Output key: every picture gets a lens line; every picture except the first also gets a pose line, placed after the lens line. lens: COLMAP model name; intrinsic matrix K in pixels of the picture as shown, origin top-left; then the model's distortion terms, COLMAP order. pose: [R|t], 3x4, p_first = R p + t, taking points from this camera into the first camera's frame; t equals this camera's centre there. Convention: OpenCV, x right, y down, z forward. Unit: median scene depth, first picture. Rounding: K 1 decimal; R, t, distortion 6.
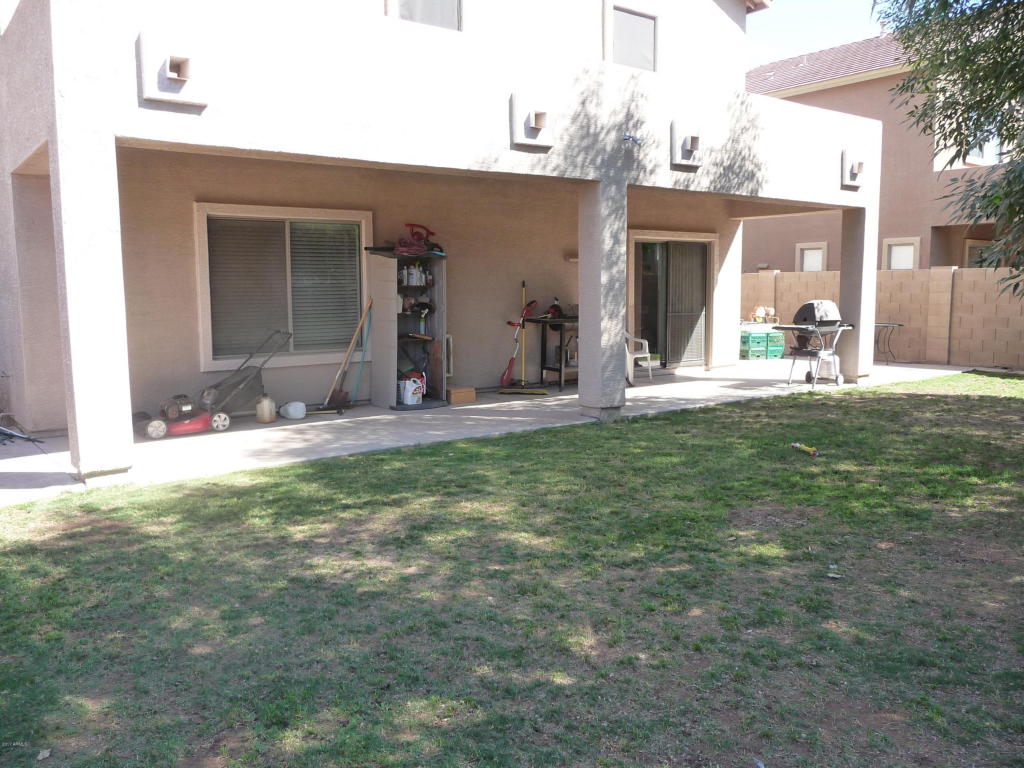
lens RADIAL K [[847.7, 0, 508.5], [0, 847.7, 382.2], [0, 0, 1]] dist [-0.039241, 0.023388]
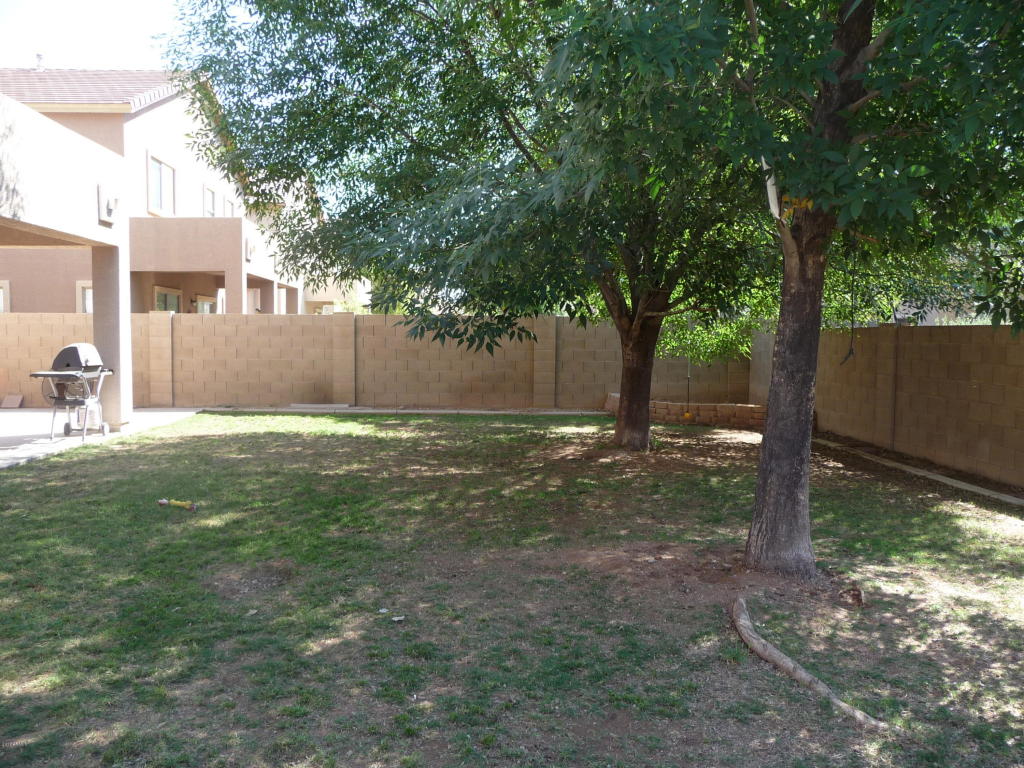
lens RADIAL K [[847.7, 0, 510.6], [0, 847.7, 388.7], [0, 0, 1]] dist [-0.039241, 0.023388]
pose [[0.564084, -0.041658, 0.824666, -0.117050], [0.080658, 0.996730, -0.004822, -0.006934], [-0.821769, 0.069236, 0.565599, 0.112666]]
